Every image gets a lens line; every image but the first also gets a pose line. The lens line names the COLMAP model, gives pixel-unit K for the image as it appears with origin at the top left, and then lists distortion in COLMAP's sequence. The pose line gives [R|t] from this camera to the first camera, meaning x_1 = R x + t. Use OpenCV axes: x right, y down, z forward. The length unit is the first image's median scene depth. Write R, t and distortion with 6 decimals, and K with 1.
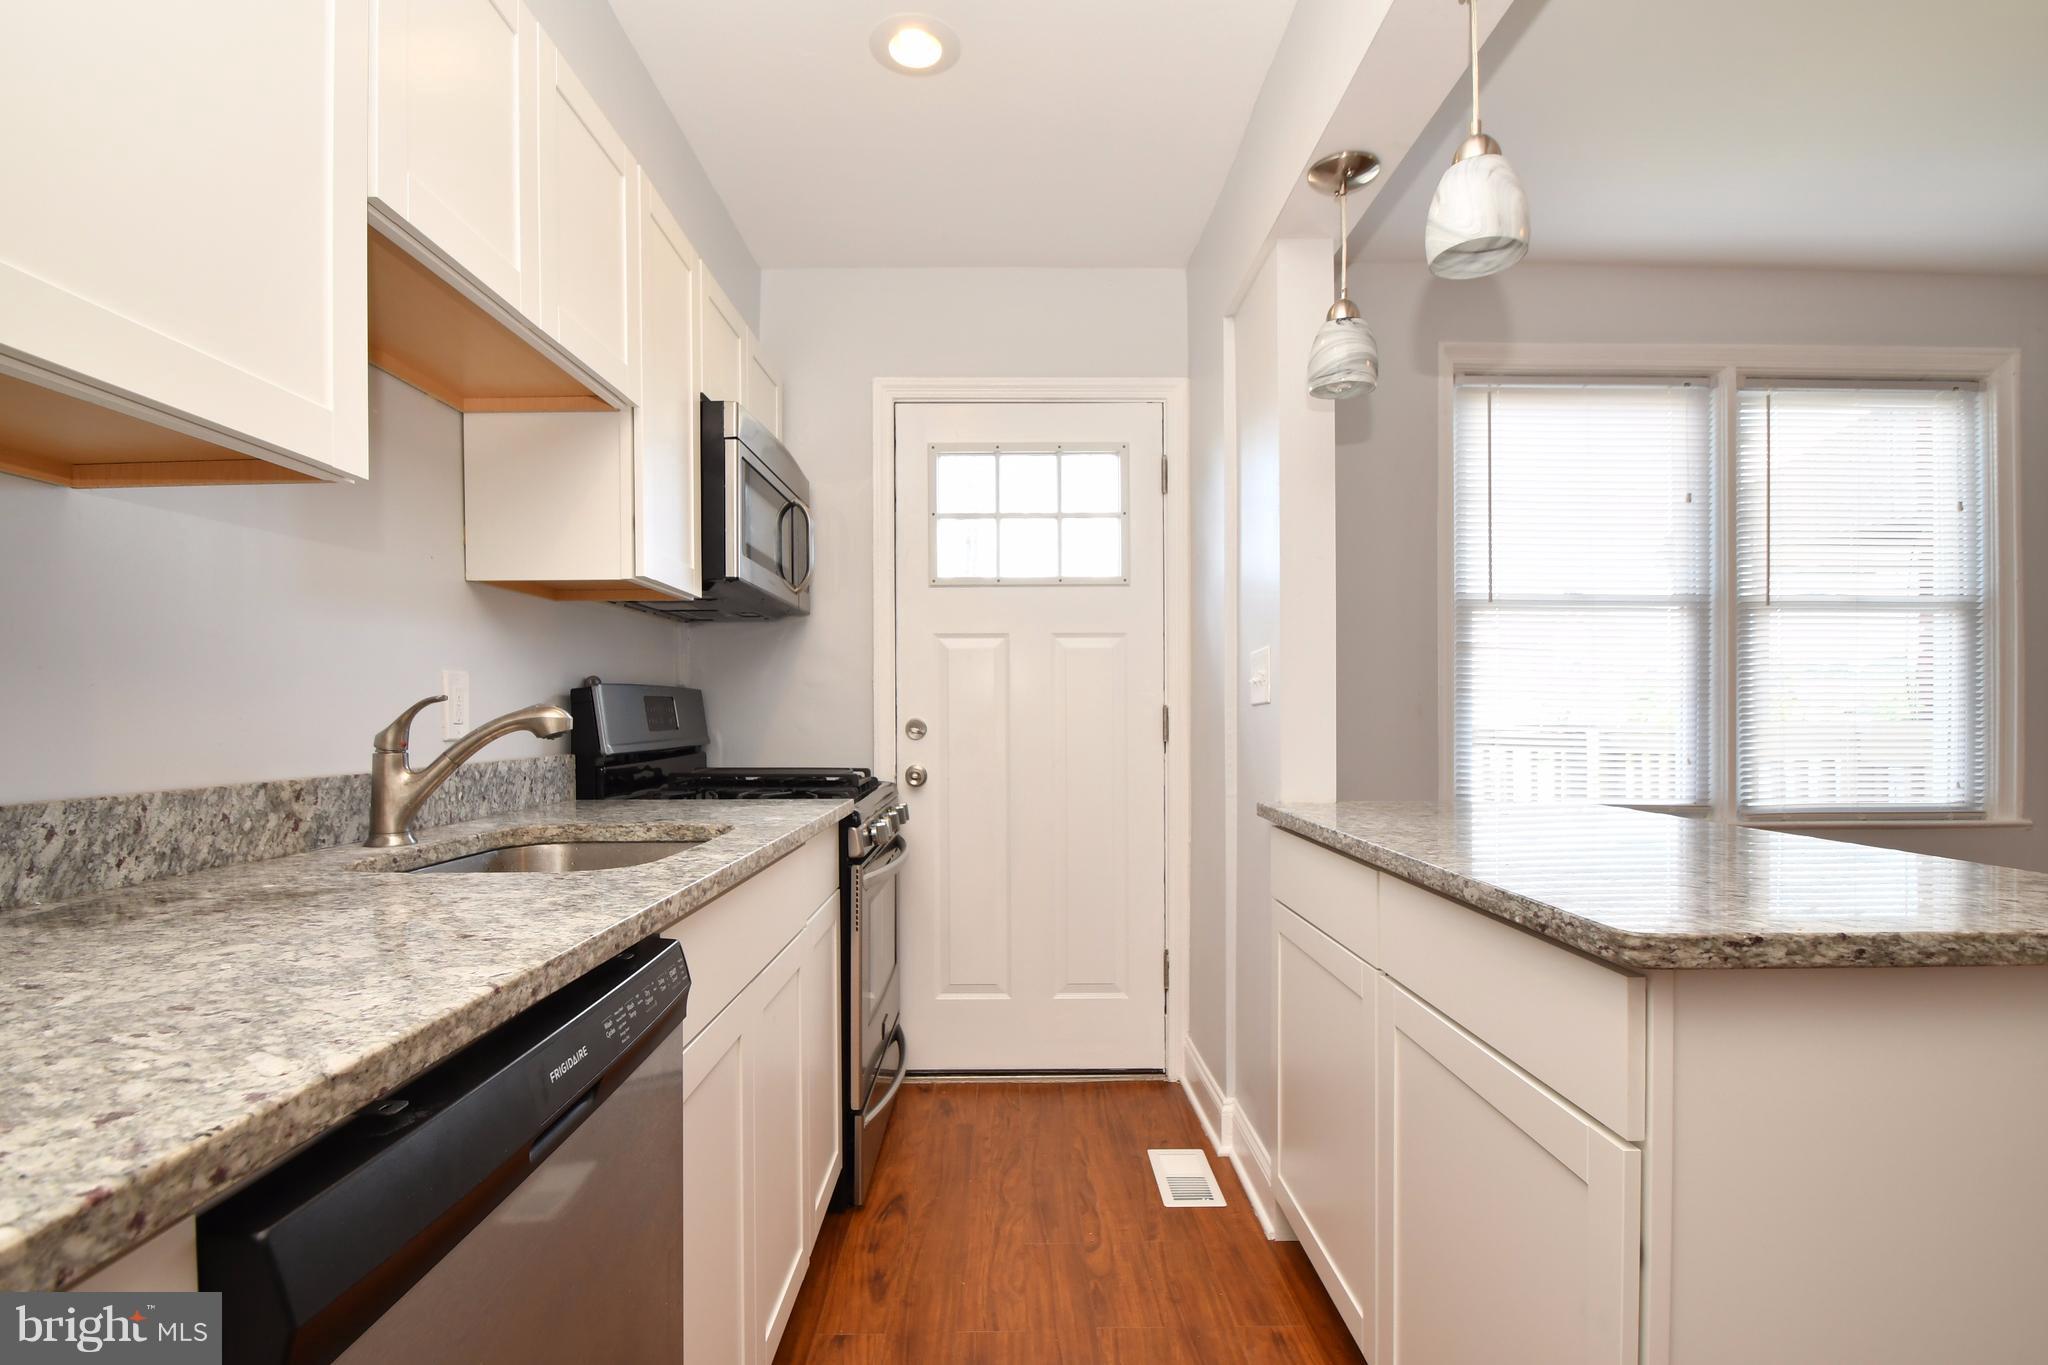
lens RADIAL K [[997.3, 0, 1002.5], [0, 997.3, 720.1], [0, 0, 1]] dist [-0.000623, -0.014111]
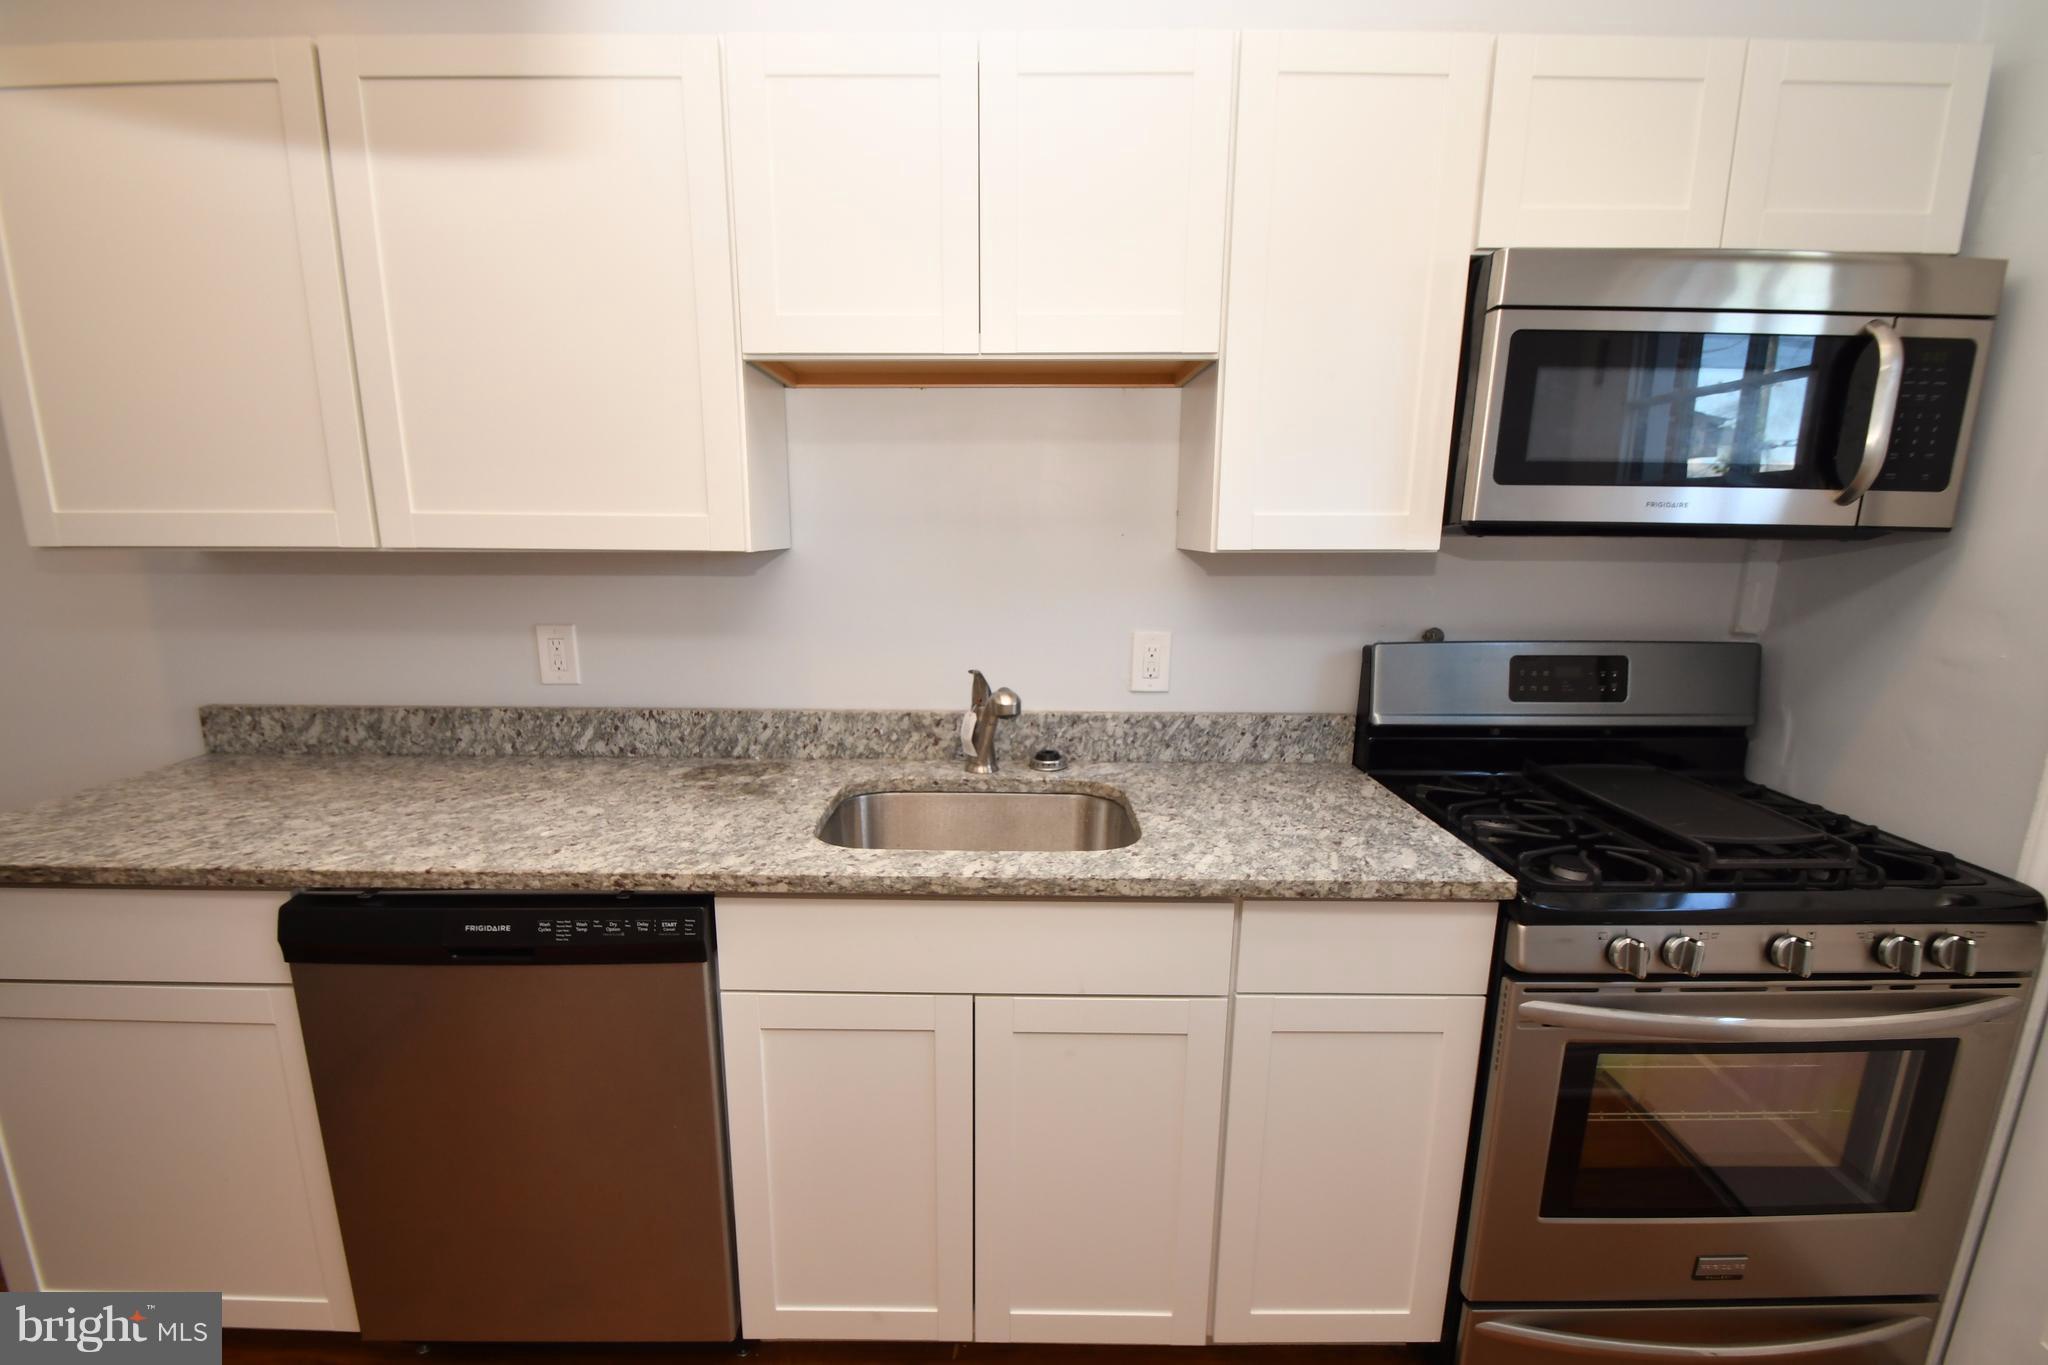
lens RADIAL K [[891.5, 0, 1001.7], [0, 891.5, 719.2], [0, 0, 1]] dist [0.012759, -0.015187]
pose [[0.004650, 0.219545, -0.975591, 0.468312], [-0.012304, 0.975541, 0.219475, -0.174043], [0.999913, 0.010983, 0.007237, 0.823077]]
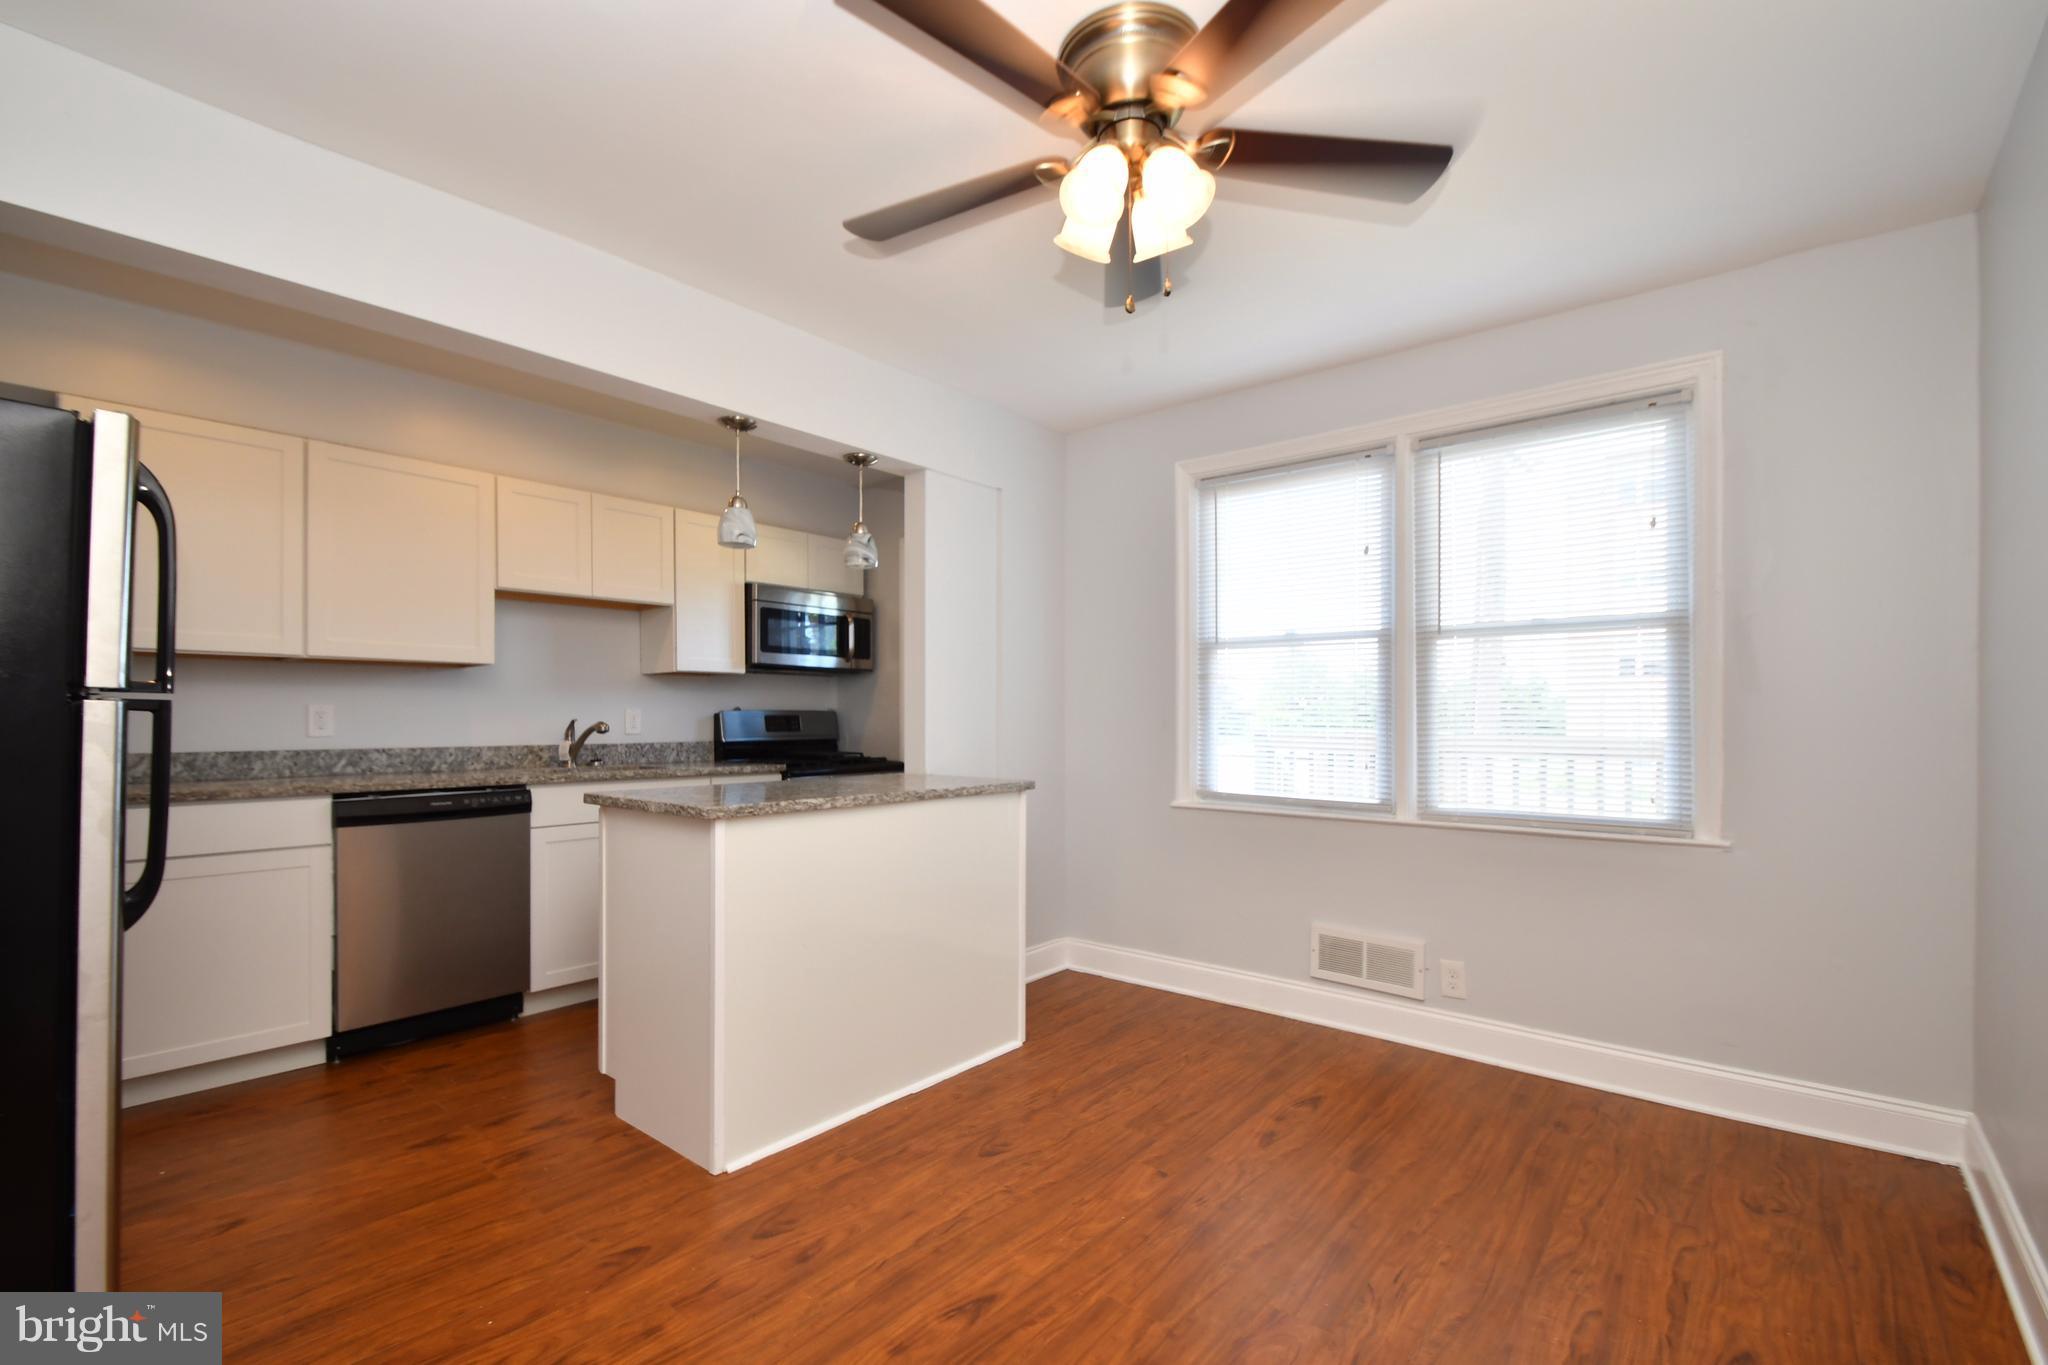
lens RADIAL K [[891.5, 0, 1001.7], [0, 891.5, 719.2], [0, 0, 1]] dist [0.012759, -0.015187]
pose [[0.765294, 0.001321, -0.643679, 1.773391], [-0.004779, 0.999982, -0.003631, -0.016861], [0.643663, 0.005855, 0.765287, -0.208209]]
